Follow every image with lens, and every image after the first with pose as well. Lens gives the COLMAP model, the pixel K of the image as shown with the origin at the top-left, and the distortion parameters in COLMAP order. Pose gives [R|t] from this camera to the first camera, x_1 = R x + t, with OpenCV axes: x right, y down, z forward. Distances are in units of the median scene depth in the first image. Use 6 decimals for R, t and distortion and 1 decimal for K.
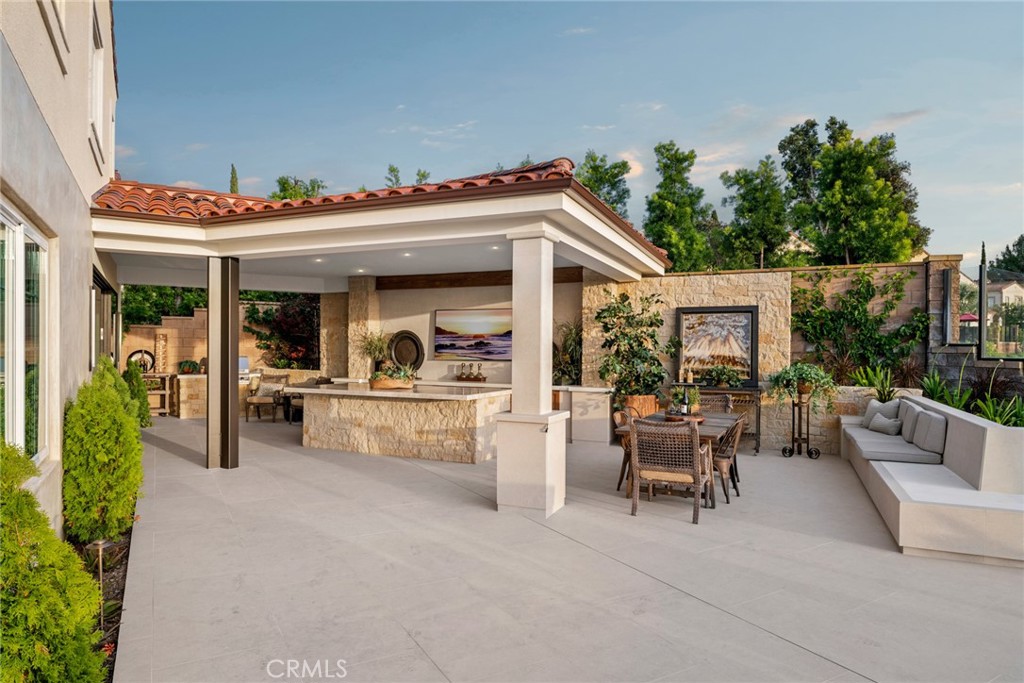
lens RADIAL K [[627.5, 0, 508.9], [0, 627.5, 349.0], [0, 0, 1]] dist [0.003520, 0.000381]
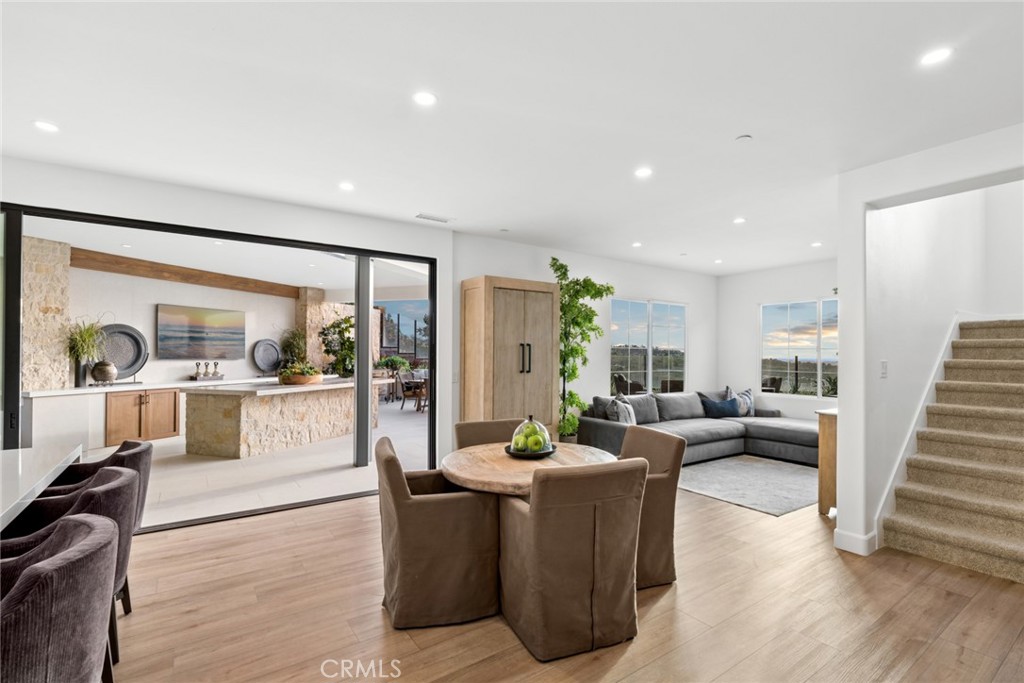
lens RADIAL K [[467.6, 0, 515.6], [0, 467.6, 351.9], [0, 0, 1]] dist [-0.003348, 0.000394]
pose [[-0.095751, -0.003380, 0.995400, -0.820005], [0.000846, 0.999994, 0.003477, 0.003935], [-0.995405, 0.001175, -0.095748, 0.559471]]
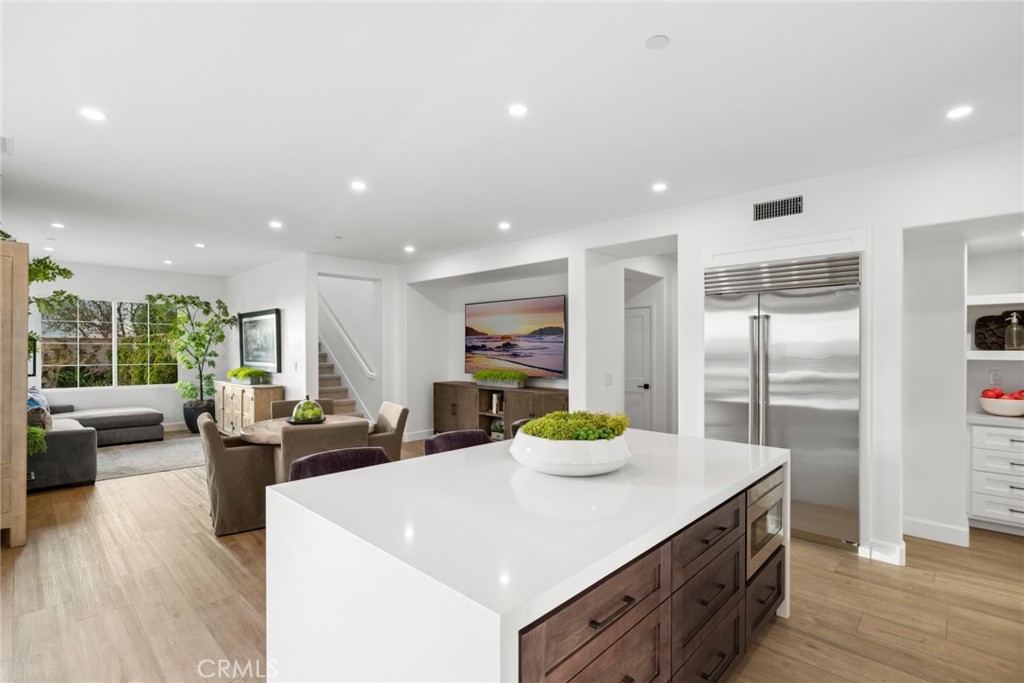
lens RADIAL K [[467.7, 0, 506.2], [0, 467.7, 348.7], [0, 0, 1]] dist [-0.001051, 0.000554]
pose [[-0.958955, -0.007849, -0.283449, -0.616526], [-0.010030, 0.999930, 0.006244, -0.001355], [0.283380, 0.008830, -0.958967, 0.903836]]
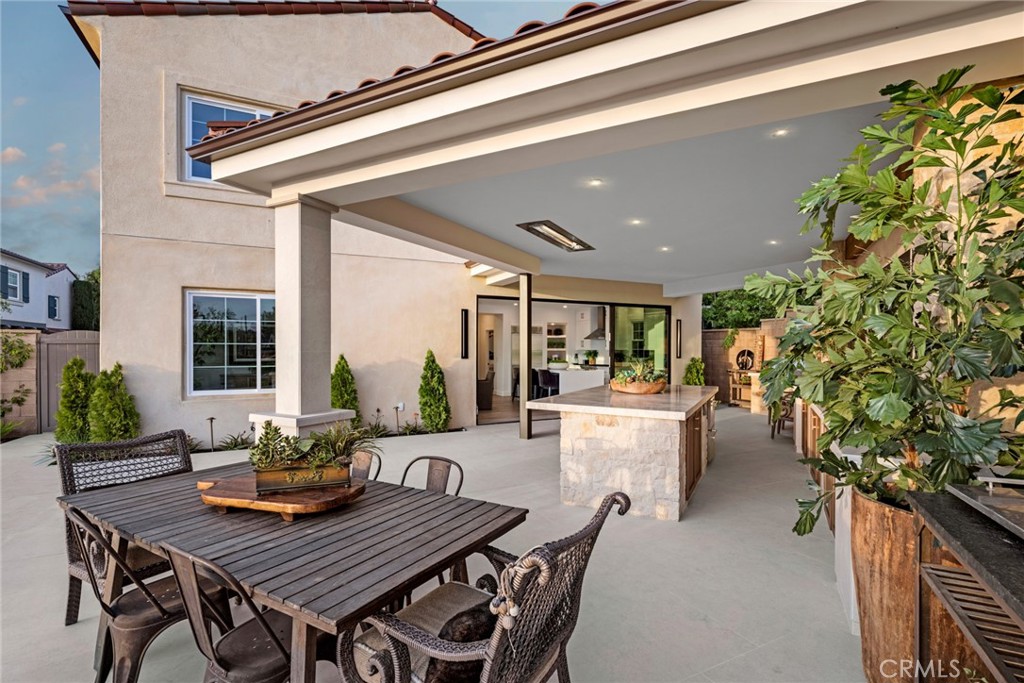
lens RADIAL K [[477.7, 0, 512.8], [0, 477.7, 348.2], [0, 0, 1]] dist [-0.001888, 0.000086]
pose [[-0.053942, -0.009951, -0.998495, 0.351614], [-0.006888, 0.999930, -0.009593, 0.011019], [0.998520, 0.006360, -0.054006, 0.691787]]
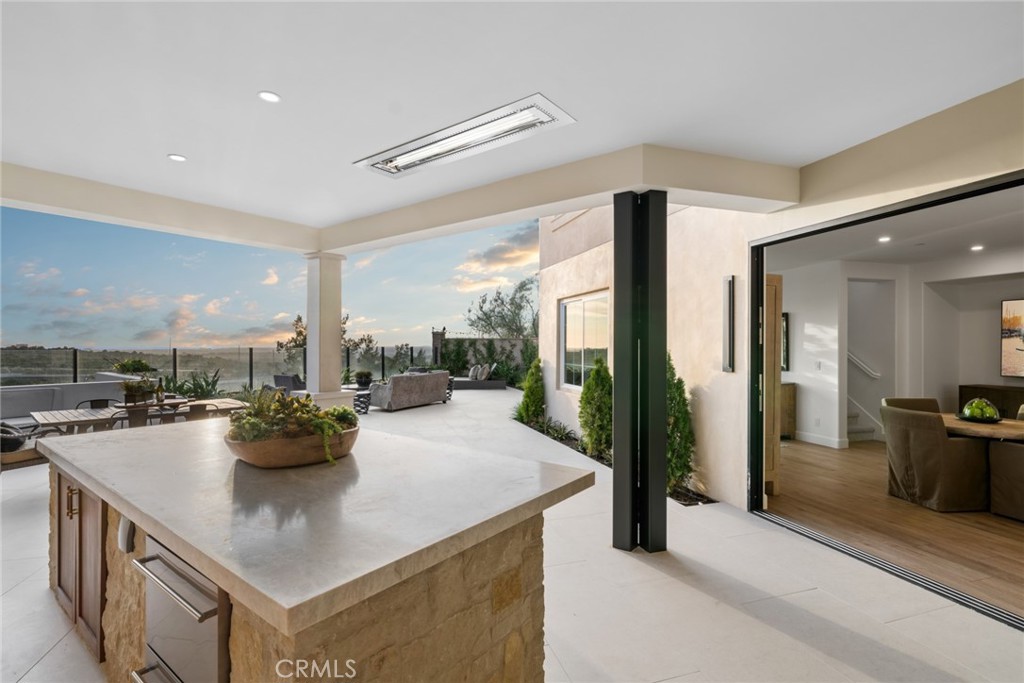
lens RADIAL K [[477.7, 0, 512.8], [0, 477.7, 348.2], [0, 0, 1]] dist [-0.001888, 0.000086]
pose [[-0.977062, -0.010854, 0.212678, -0.290564], [-0.007758, 0.999852, 0.015384, -0.003104], [-0.212814, 0.013381, -0.977001, 0.983332]]
